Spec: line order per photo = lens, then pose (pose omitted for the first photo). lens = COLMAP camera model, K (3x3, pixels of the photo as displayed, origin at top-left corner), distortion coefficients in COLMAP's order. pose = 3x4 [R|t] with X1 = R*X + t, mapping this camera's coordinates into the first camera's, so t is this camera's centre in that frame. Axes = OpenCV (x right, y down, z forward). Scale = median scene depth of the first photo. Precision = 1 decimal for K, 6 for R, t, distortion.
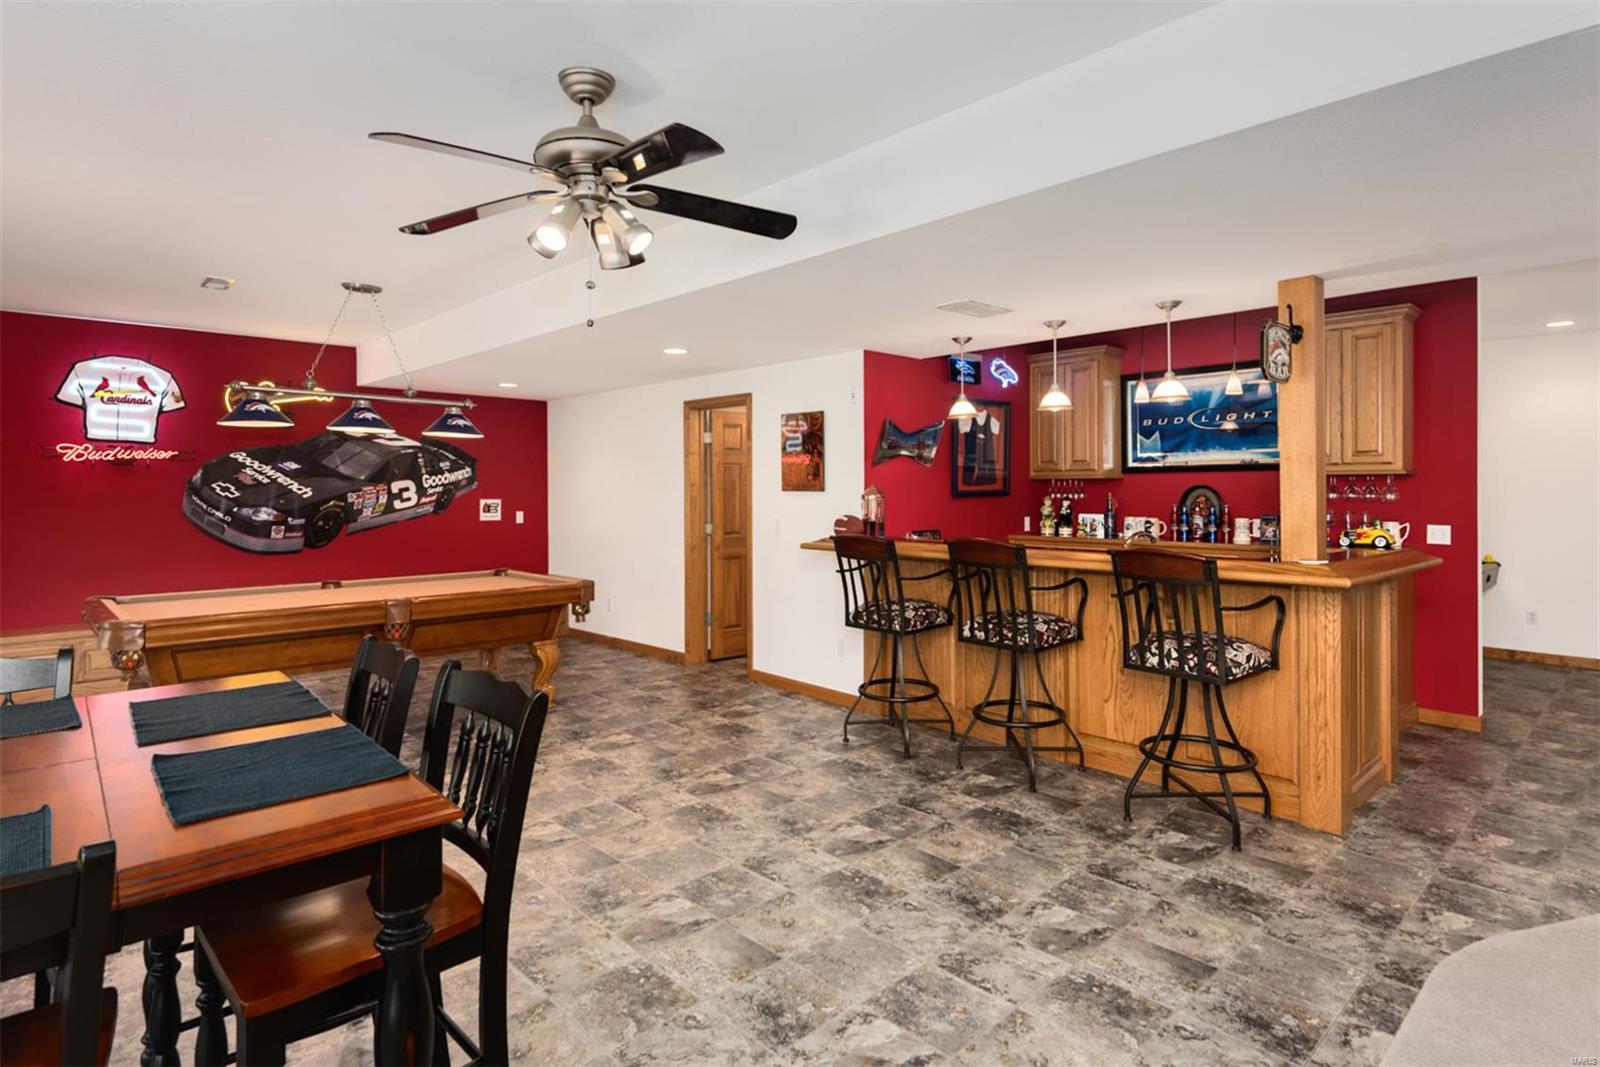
lens RADIAL K [[839.2, 0, 783.2], [0, 839.2, 494.8], [0, 0, 1]] dist [0.011525, -0.002215]
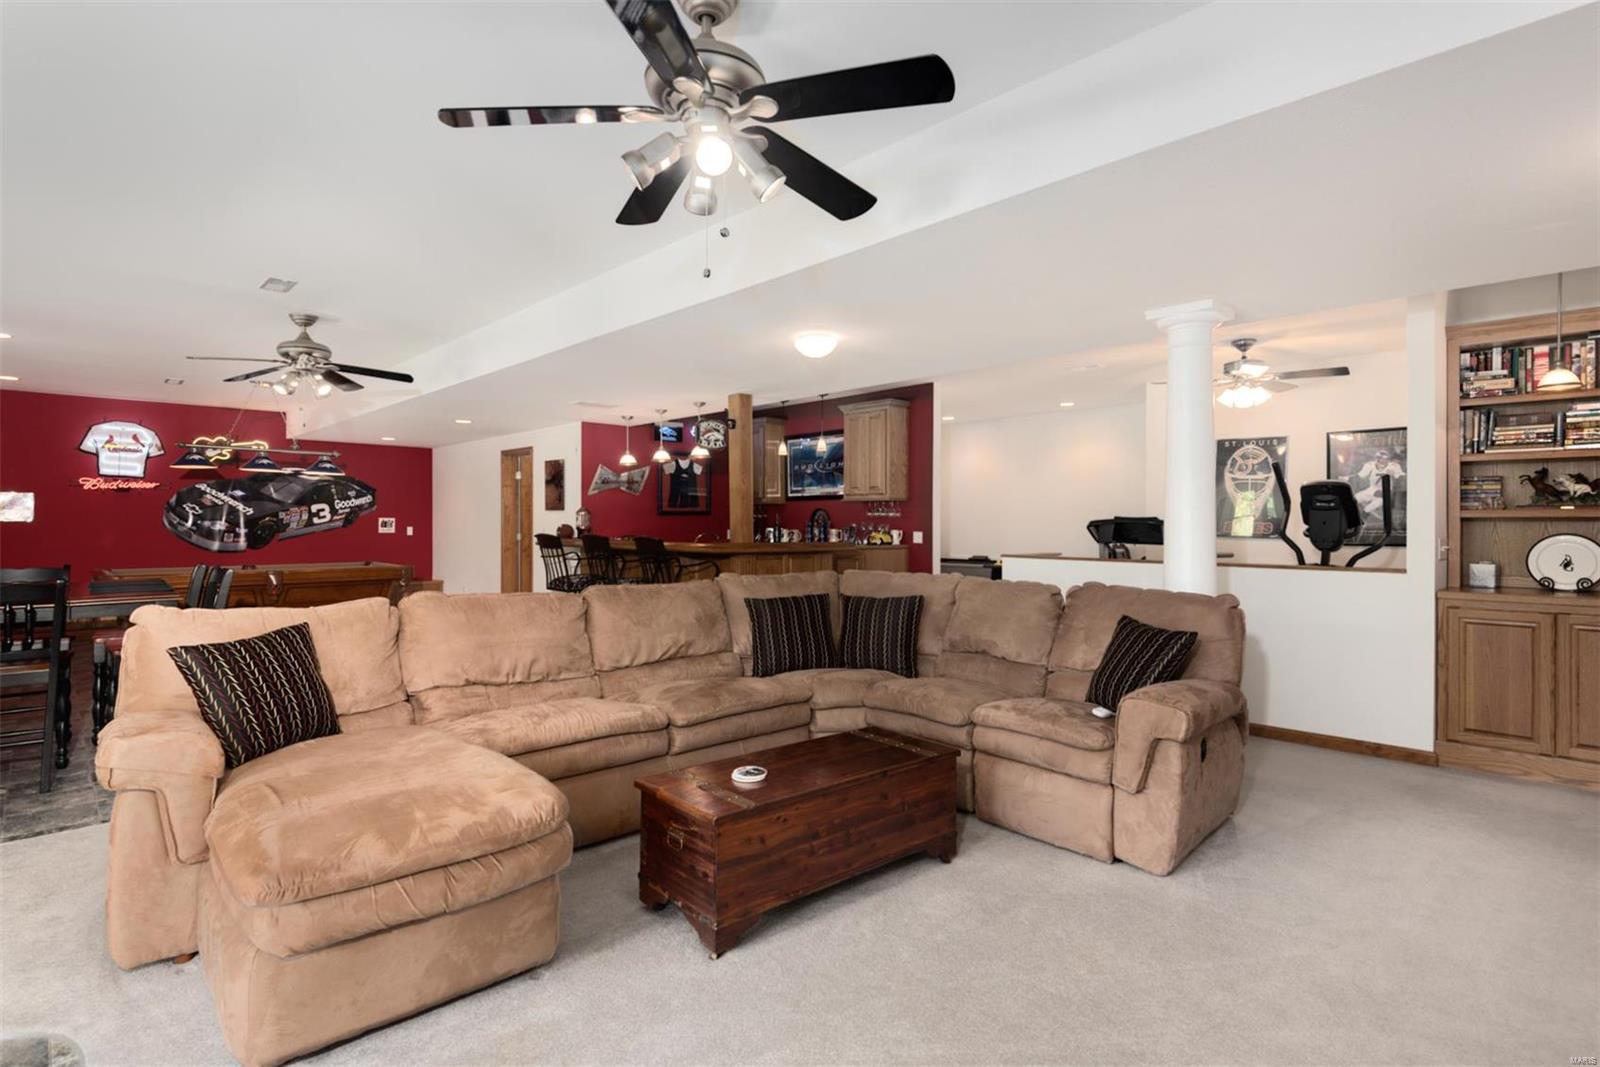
lens RADIAL K [[797.5, 0, 800.0], [0, 797.5, 533.5], [0, 0, 1]] dist [0.002684, -0.010873]
pose [[0.999908, 0.005000, 0.012574, 0.412887], [-0.005090, 0.999962, 0.007133, 0.023046], [-0.012537, -0.007197, 0.999896, -0.441171]]
